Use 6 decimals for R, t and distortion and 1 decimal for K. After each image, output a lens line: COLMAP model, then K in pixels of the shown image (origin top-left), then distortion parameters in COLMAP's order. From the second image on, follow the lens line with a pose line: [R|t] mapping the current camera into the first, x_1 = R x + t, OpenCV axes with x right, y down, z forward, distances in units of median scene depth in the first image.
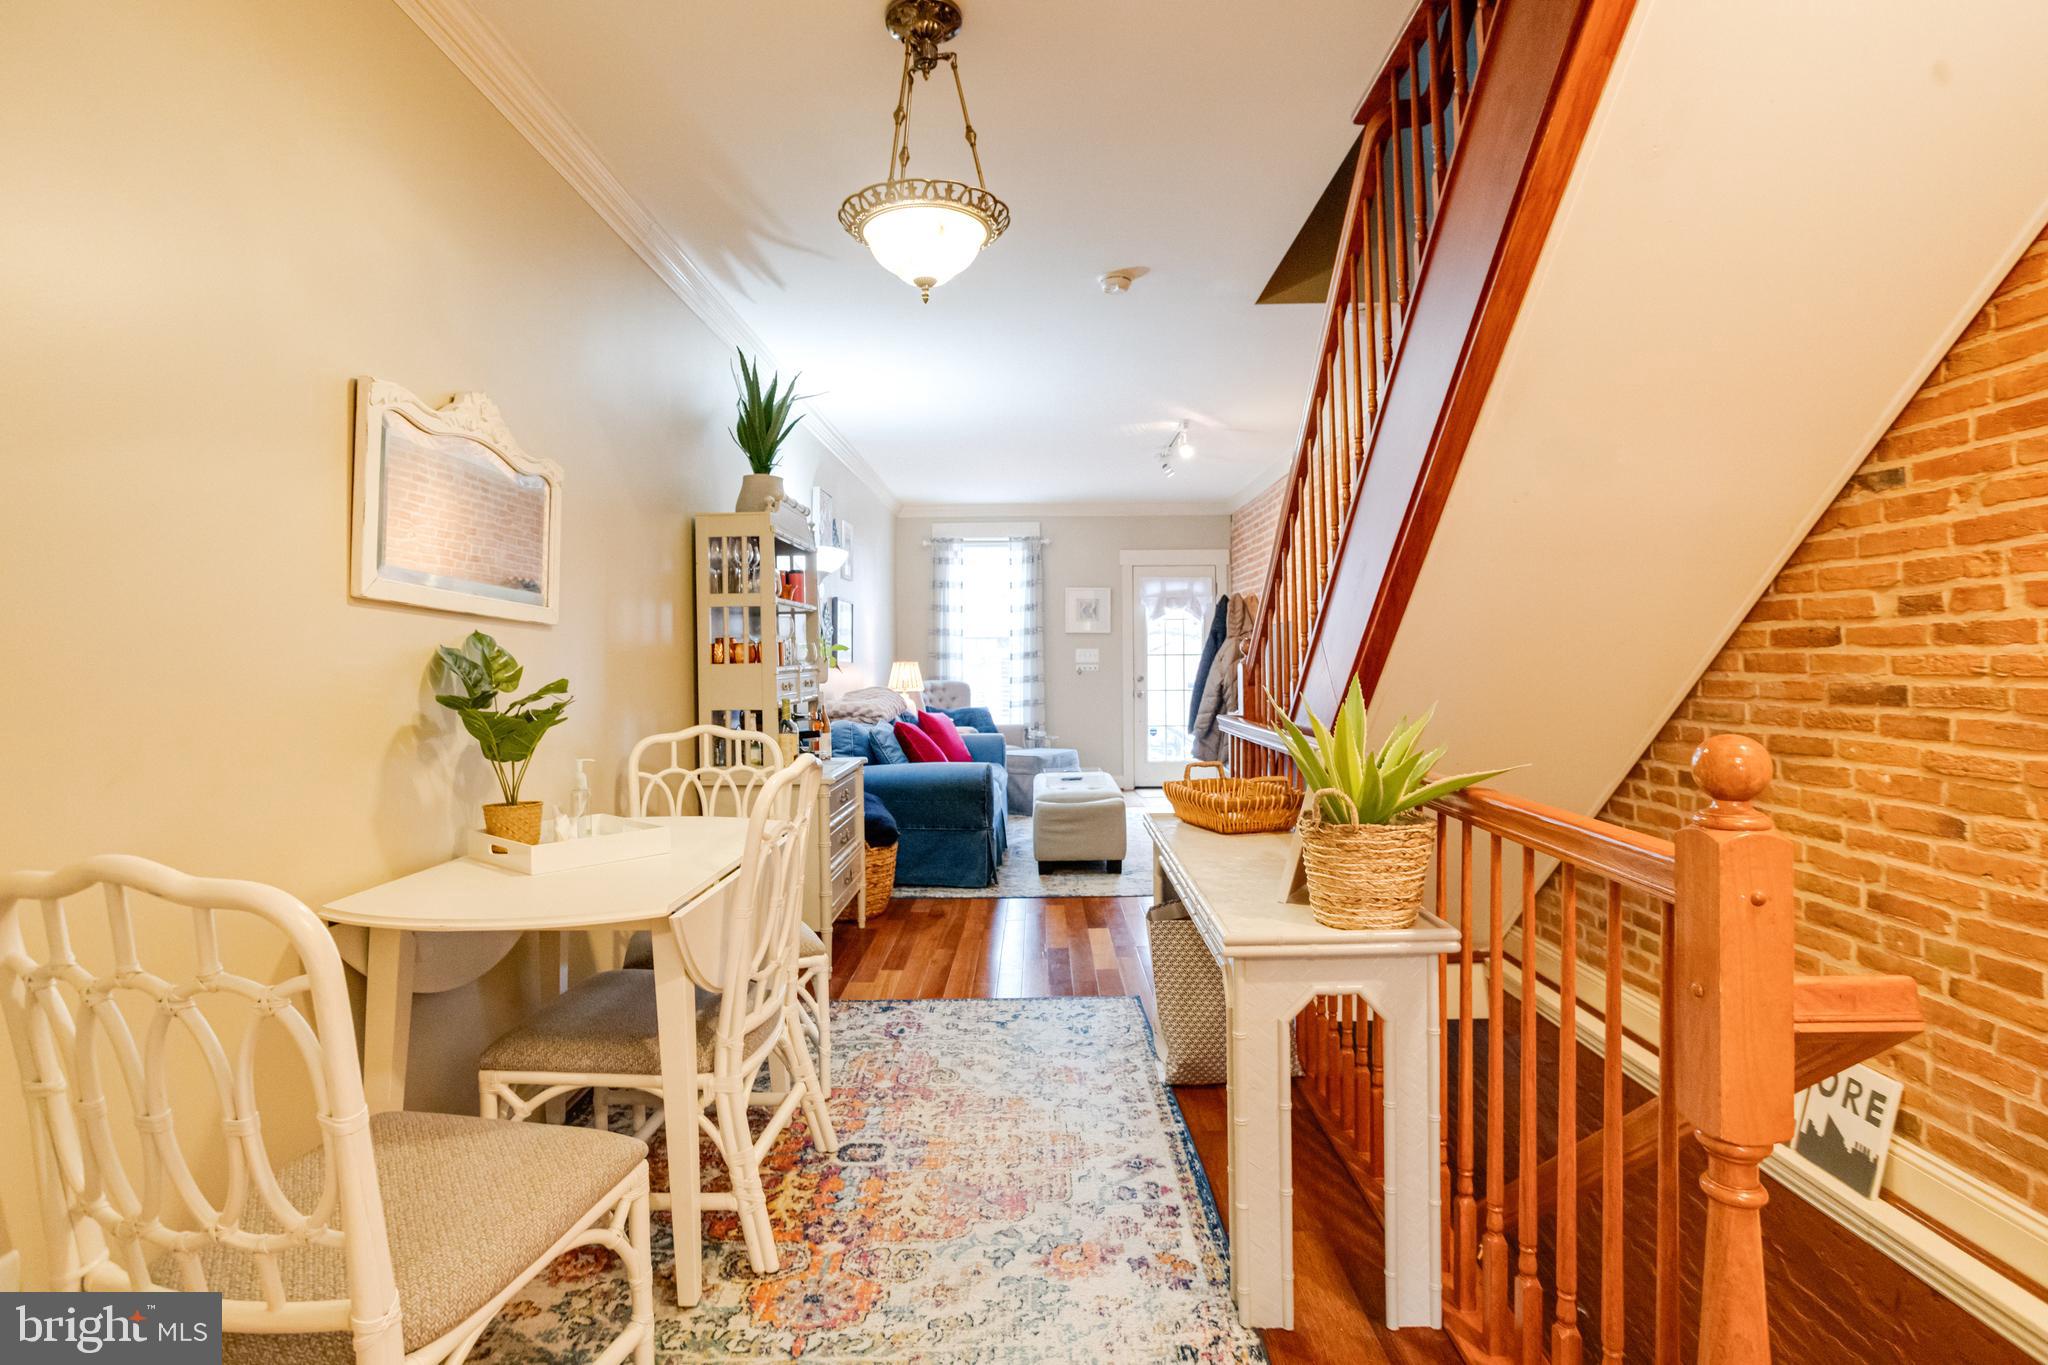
lens RADIAL K [[1035.1, 0, 1050.7], [0, 1035.1, 632.0], [0, 0, 1]] dist [-0.038650, 0.058497]
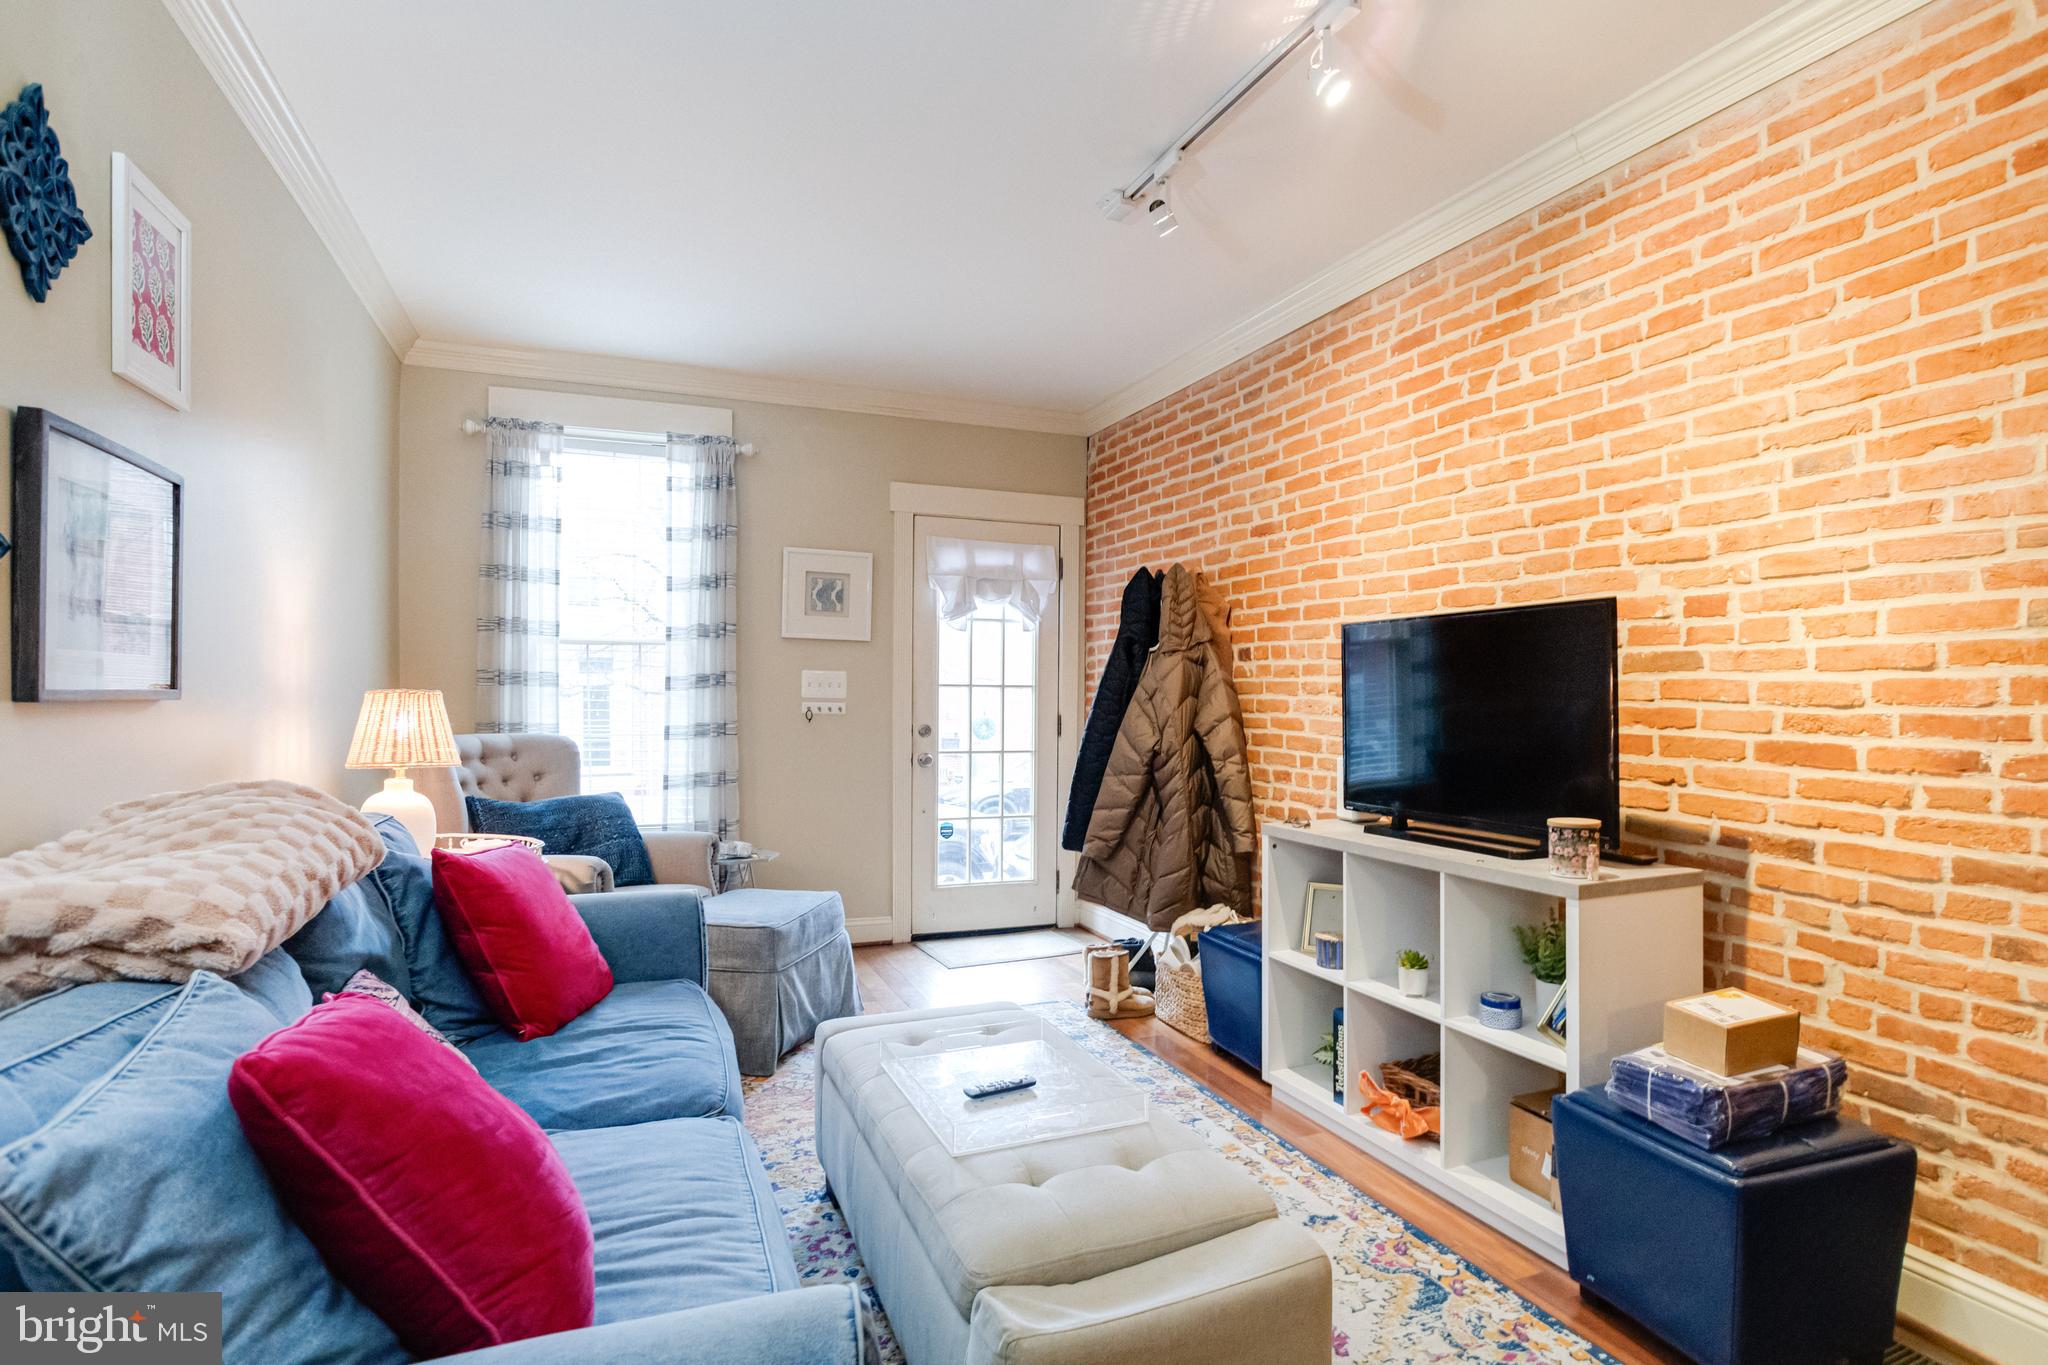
lens RADIAL K [[1059.6, 0, 1044.7], [0, 1059.6, 713.7], [0, 0, 1]] dist [-0.047738, 0.027625]
pose [[0.929898, 0.010333, 0.367673, -0.148819], [-0.027265, 0.998792, 0.040888, 0.035947], [-0.366806, -0.048046, 0.929056, 1.301039]]
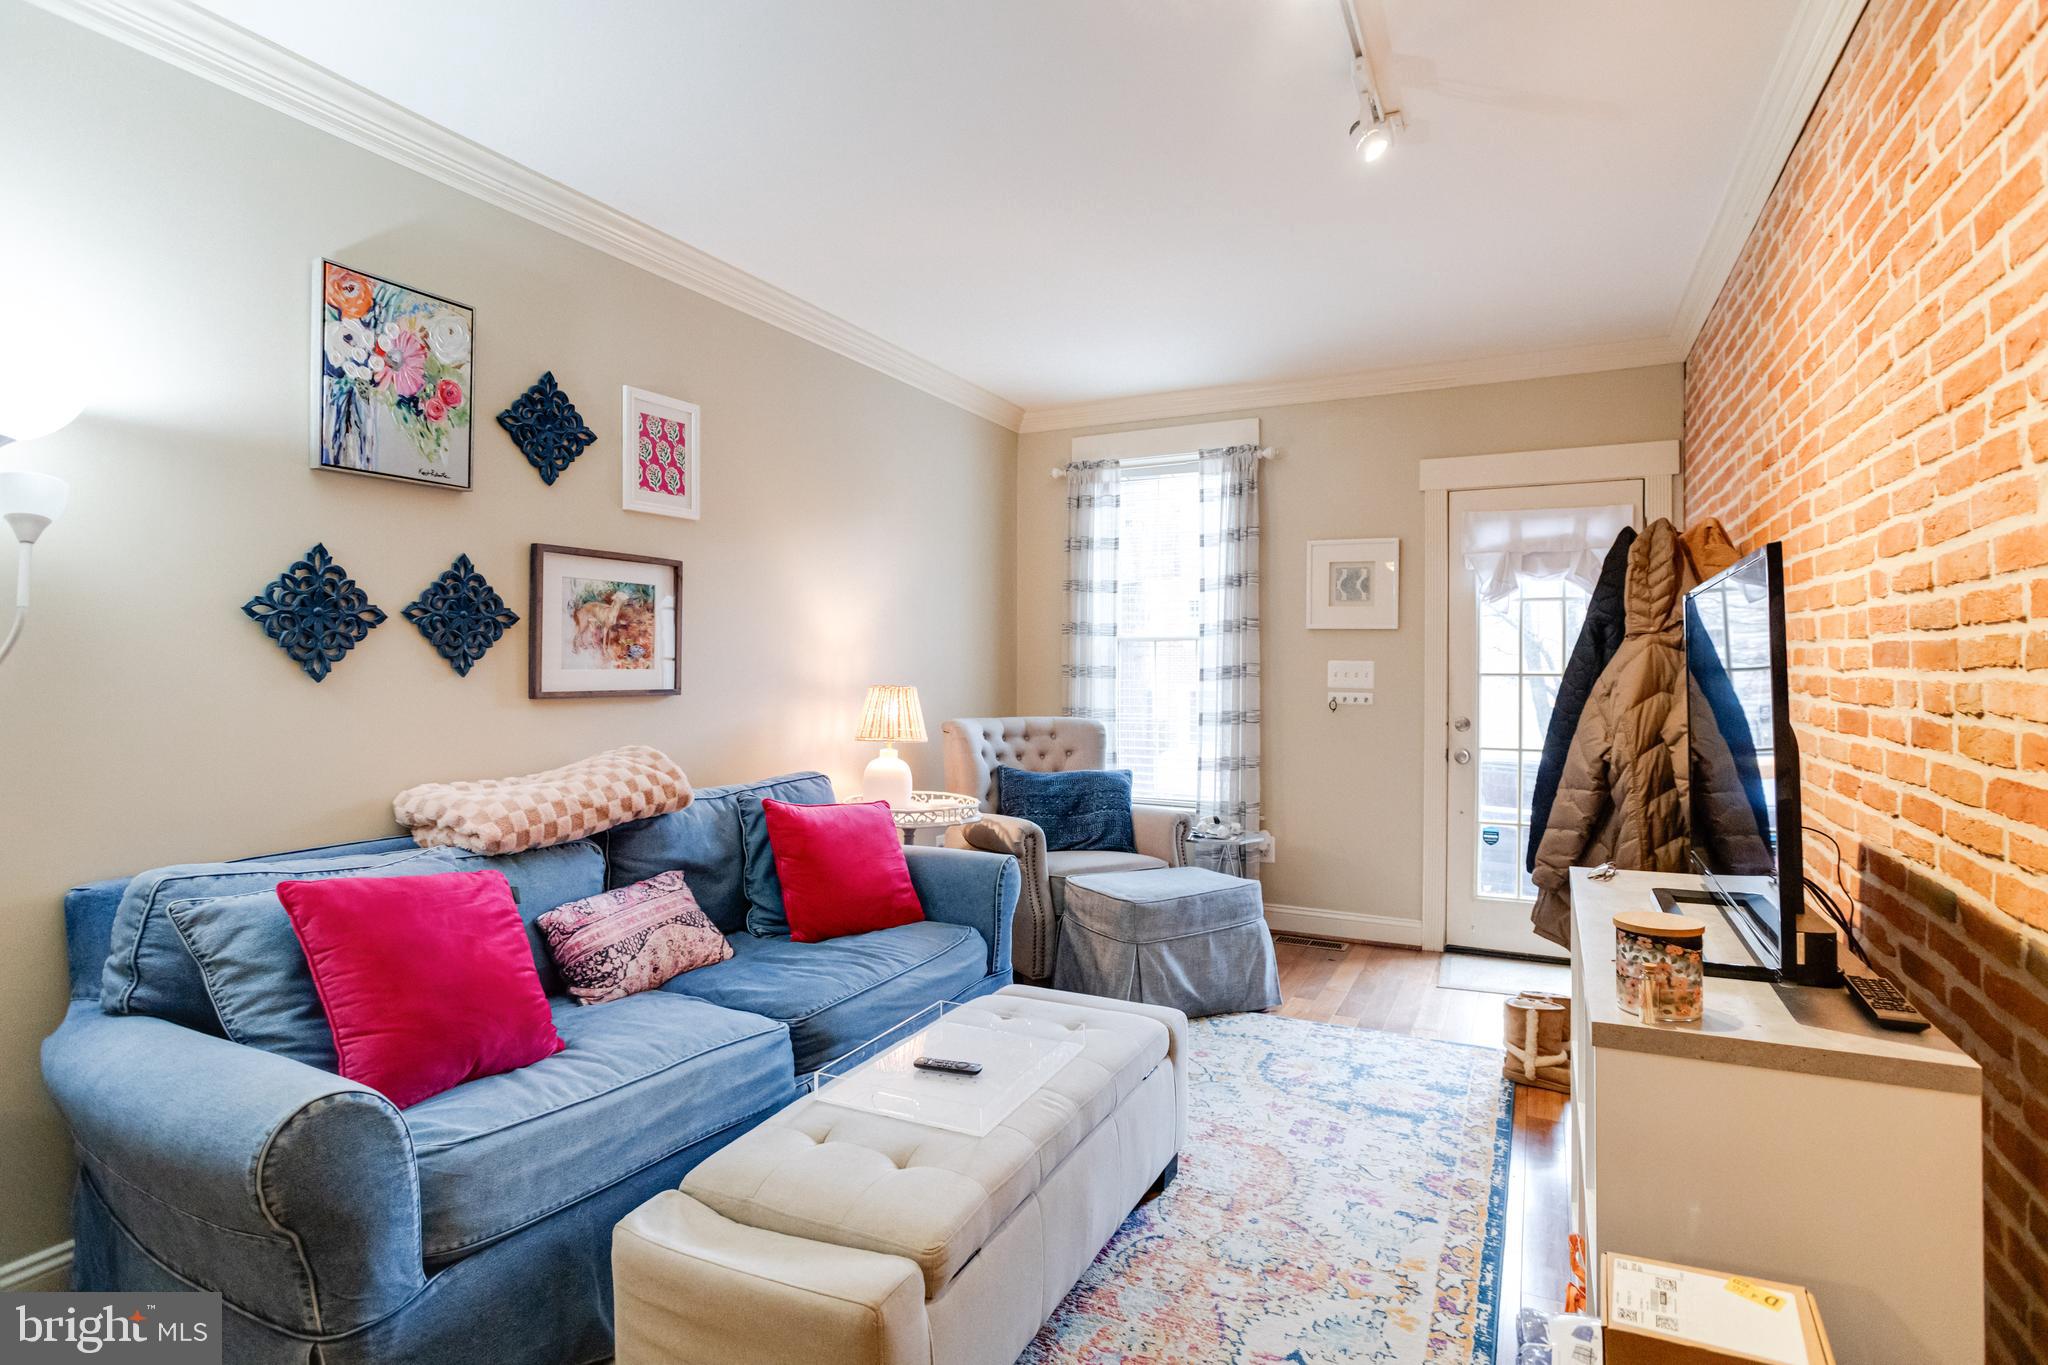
lens RADIAL K [[1017.4, 0, 1033.1], [0, 1017.4, 670.8], [0, 0, 1]] dist [-0.047391, 0.023663]
pose [[0.887169, 0.011842, -0.461293, 0.342712], [0.003064, 0.999497, 0.031551, 0.014092], [0.461435, -0.029405, 0.886686, 1.337949]]
